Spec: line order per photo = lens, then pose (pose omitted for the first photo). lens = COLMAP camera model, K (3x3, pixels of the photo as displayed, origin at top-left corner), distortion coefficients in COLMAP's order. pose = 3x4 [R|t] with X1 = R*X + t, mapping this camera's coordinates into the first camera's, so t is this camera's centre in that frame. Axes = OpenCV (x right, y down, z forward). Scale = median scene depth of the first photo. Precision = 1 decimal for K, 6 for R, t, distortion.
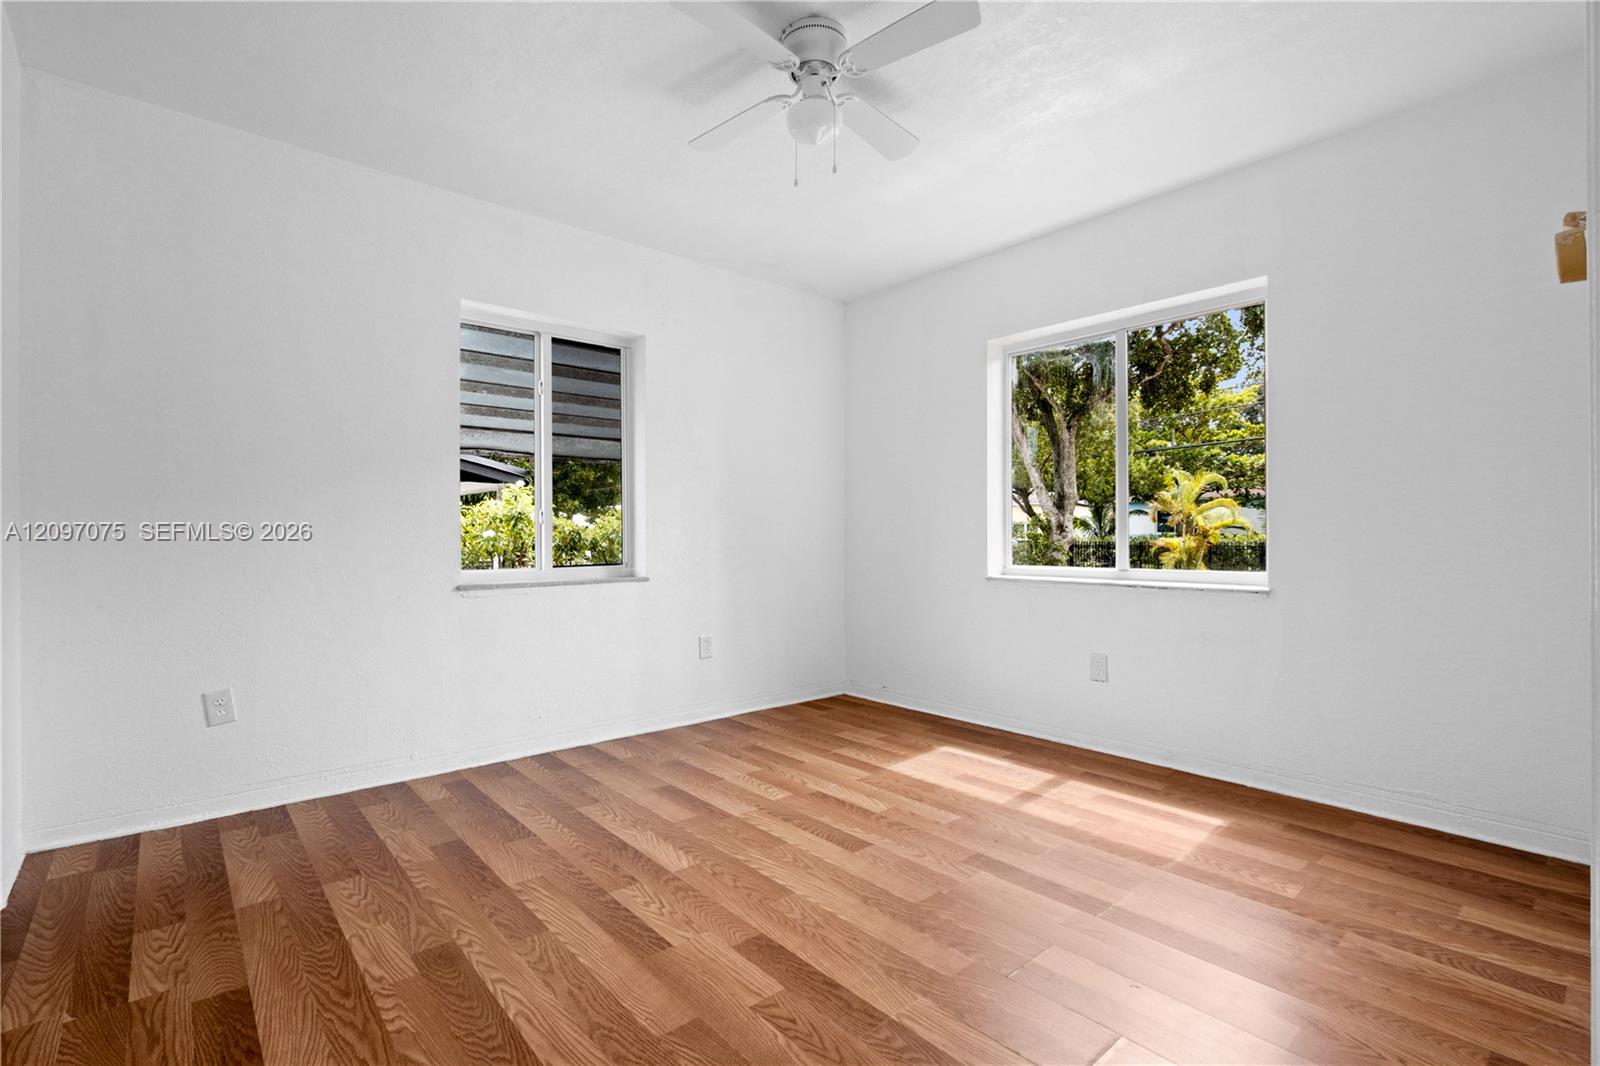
lens RADIAL K [[736.6, 0, 801.0], [0, 736.6, 531.9], [0, 0, 1]] dist [-0.005126, 0.001820]
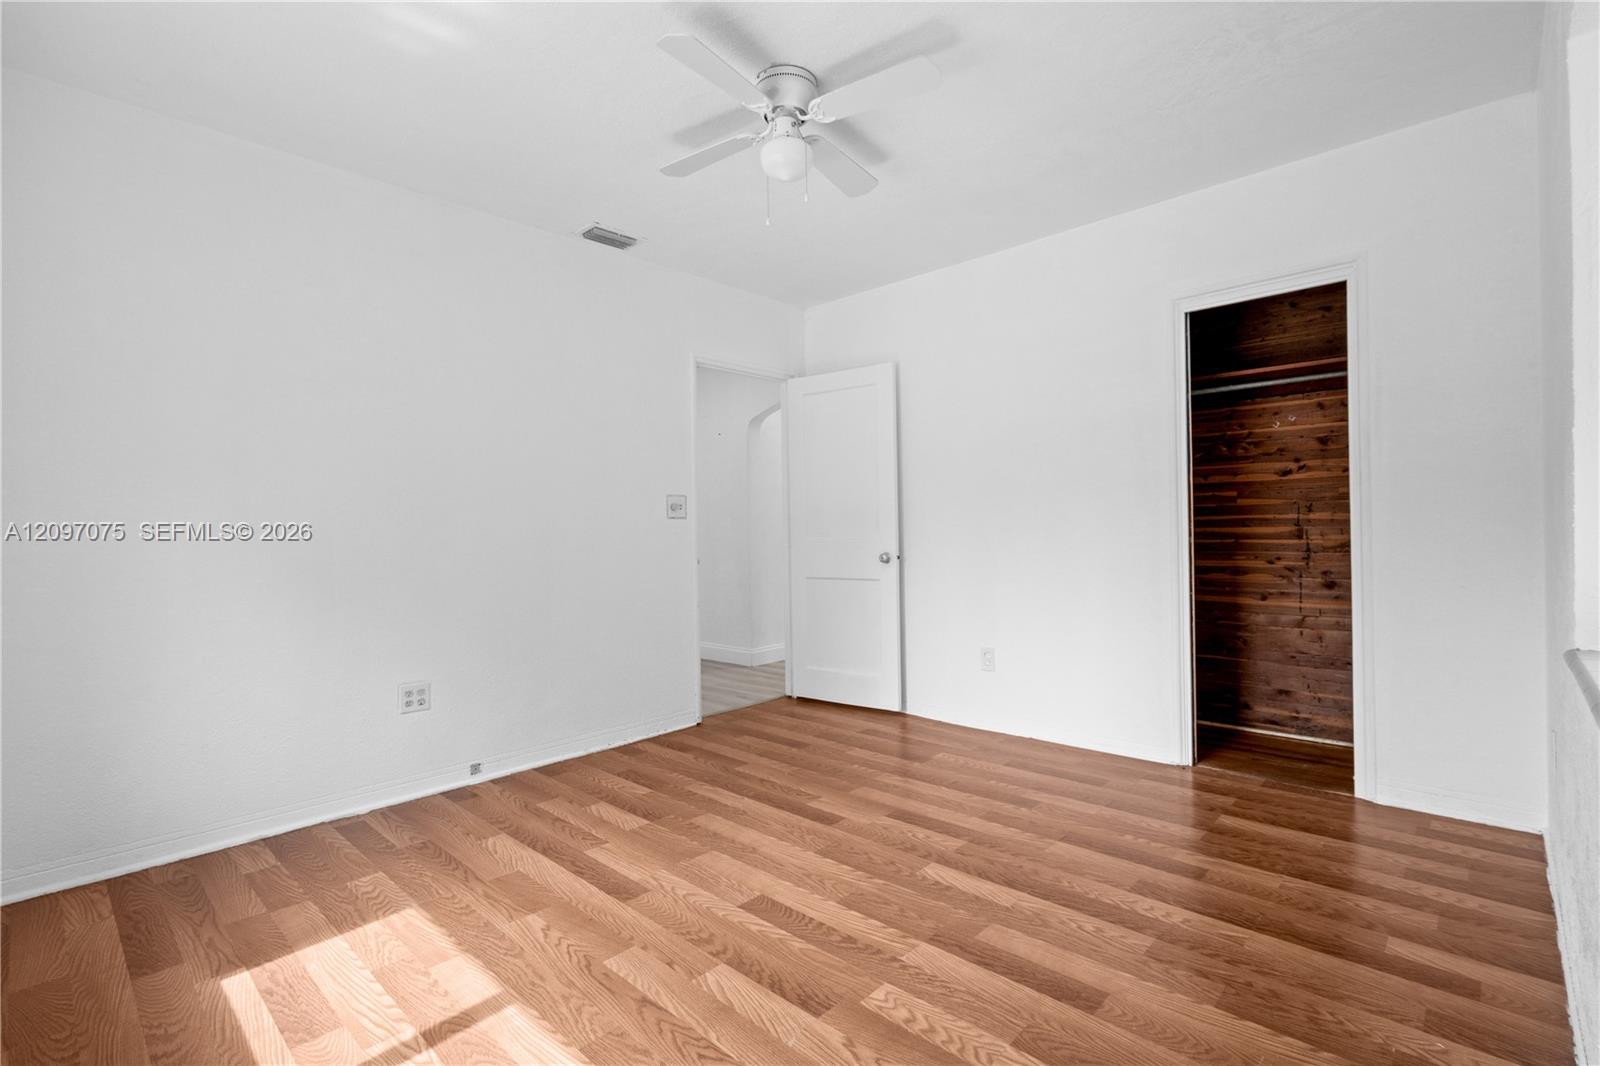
lens RADIAL K [[736.6, 0, 799.7], [0, 736.6, 532.8], [0, 0, 1]] dist [-0.005126, 0.001820]
pose [[-0.995219, 0.020254, -0.095543, 0.100952], [0.020028, 0.999794, 0.003331, -0.019601], [0.095591, 0.001401, -0.995420, 1.896521]]
